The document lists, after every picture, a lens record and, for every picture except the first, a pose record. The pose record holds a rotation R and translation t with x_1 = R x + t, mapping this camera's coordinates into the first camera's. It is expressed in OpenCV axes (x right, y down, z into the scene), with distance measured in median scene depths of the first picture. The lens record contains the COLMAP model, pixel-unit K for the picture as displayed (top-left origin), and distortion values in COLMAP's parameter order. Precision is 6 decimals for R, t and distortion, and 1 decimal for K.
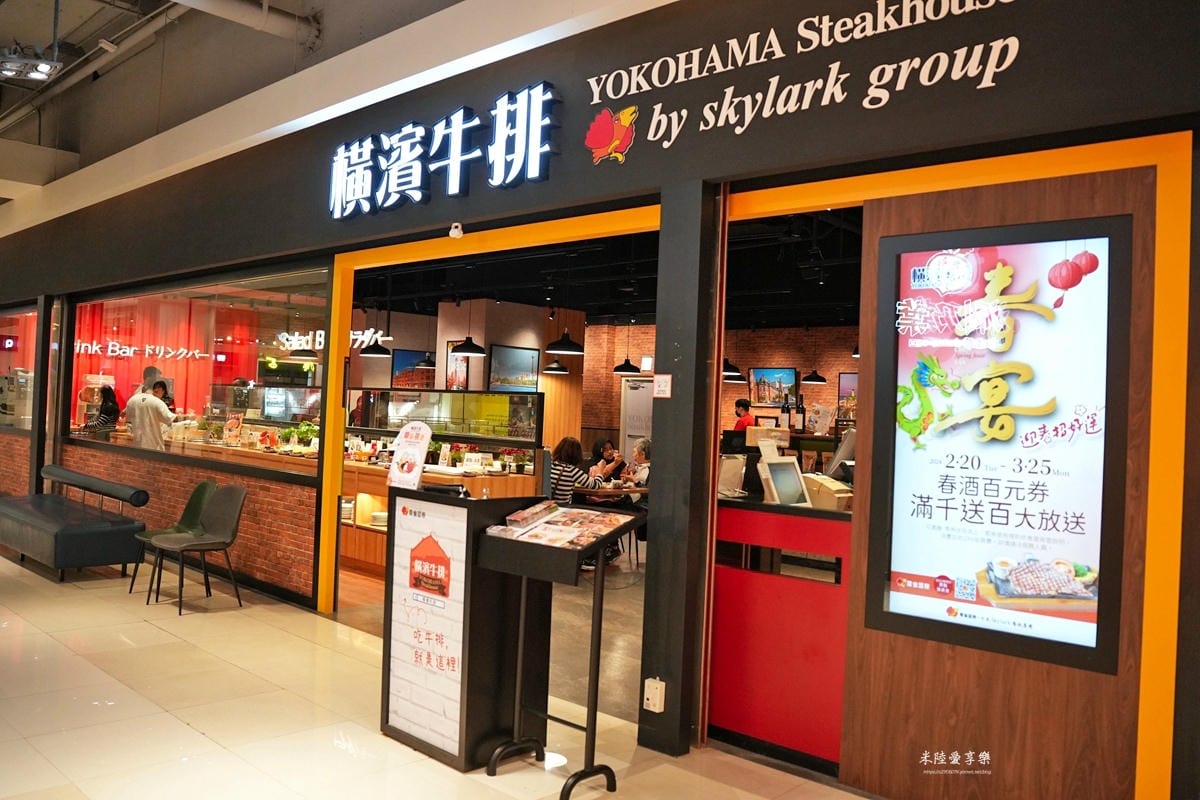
lens RADIAL K [[950.7, 0, 600.0], [0, 950.7, 400.0], [0, 0, 1]] dist [-0.087889, 0.055913]
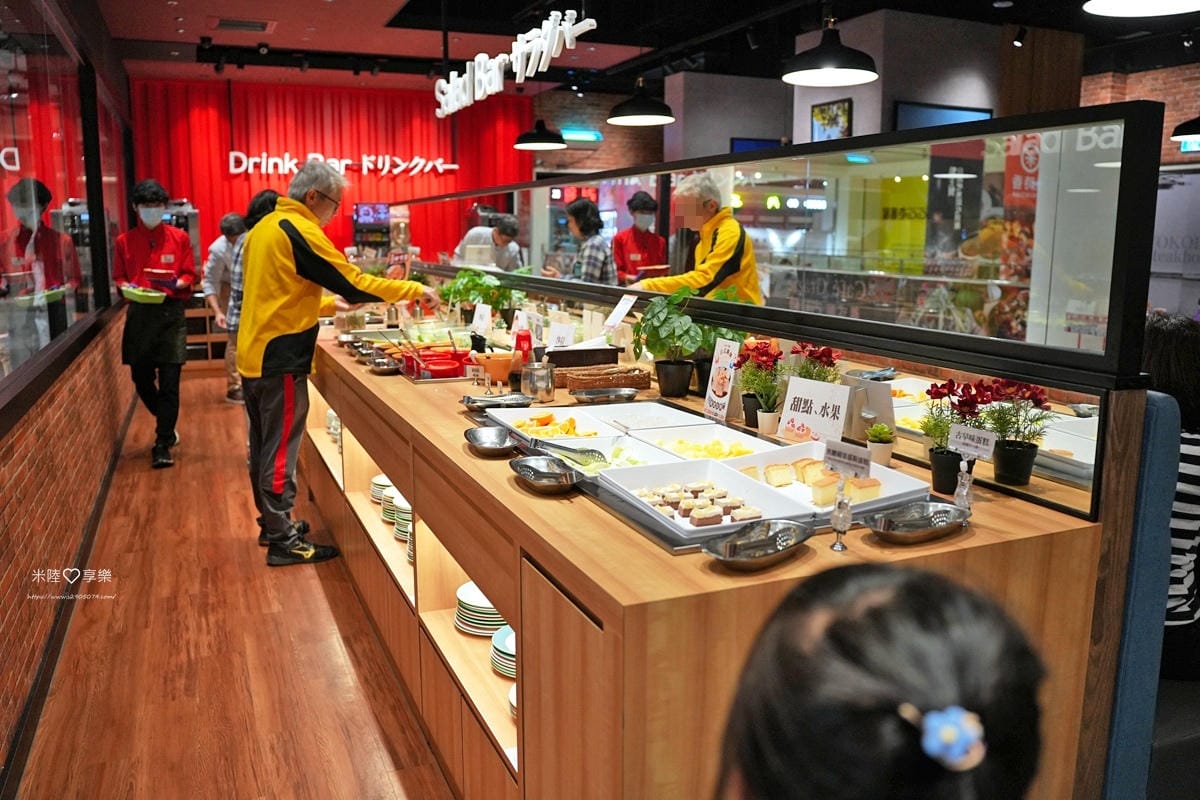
lens RADIAL K [[950.7, 0, 600.0], [0, 950.7, 400.0], [0, 0, 1]] dist [-0.087889, 0.055913]
pose [[0.913701, 0.030985, -0.405204, -0.047332], [0.040484, 0.985189, 0.166624, 0.008772], [0.404366, -0.168649, 0.898914, 0.425745]]
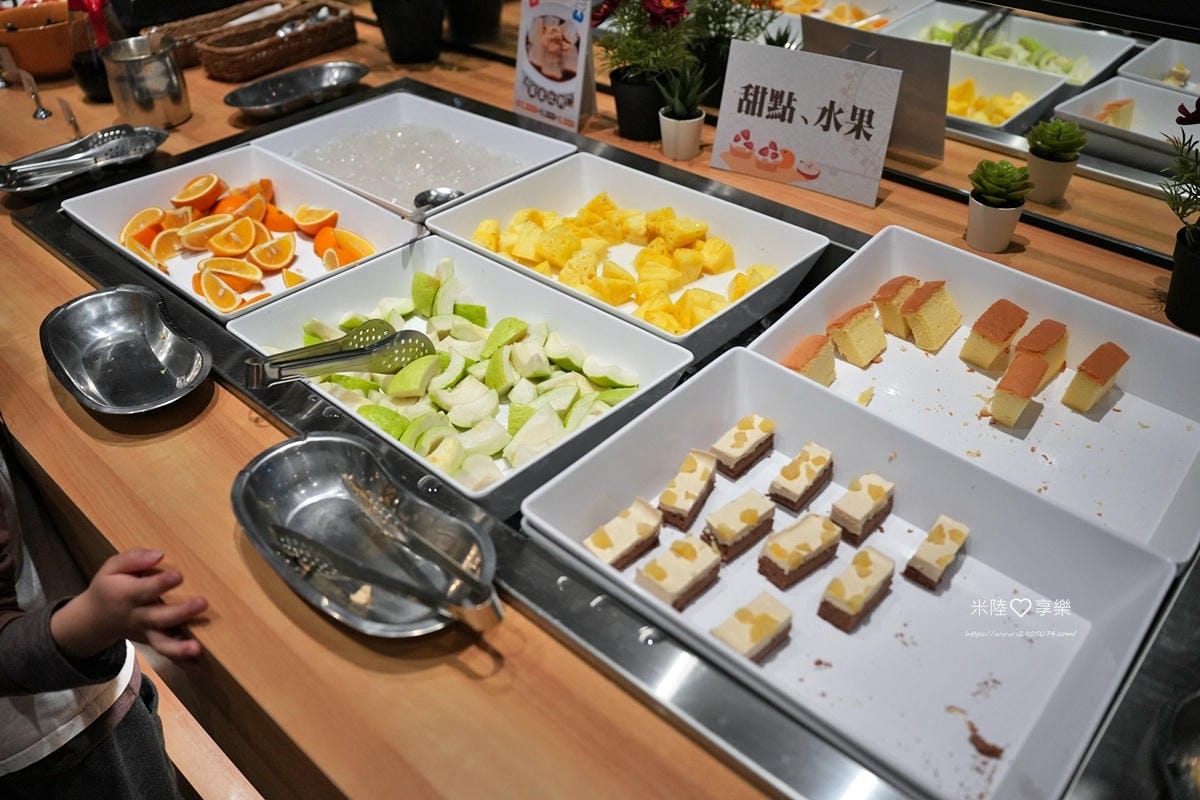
lens RADIAL K [[950.7, 0, 600.0], [0, 950.7, 400.0], [0, 0, 1]] dist [-0.087889, 0.055913]
pose [[0.998377, -0.050330, -0.026650, -0.091921], [0.056109, 0.789133, 0.611654, 0.008745], [-0.009754, -0.612156, 0.790677, 0.503418]]
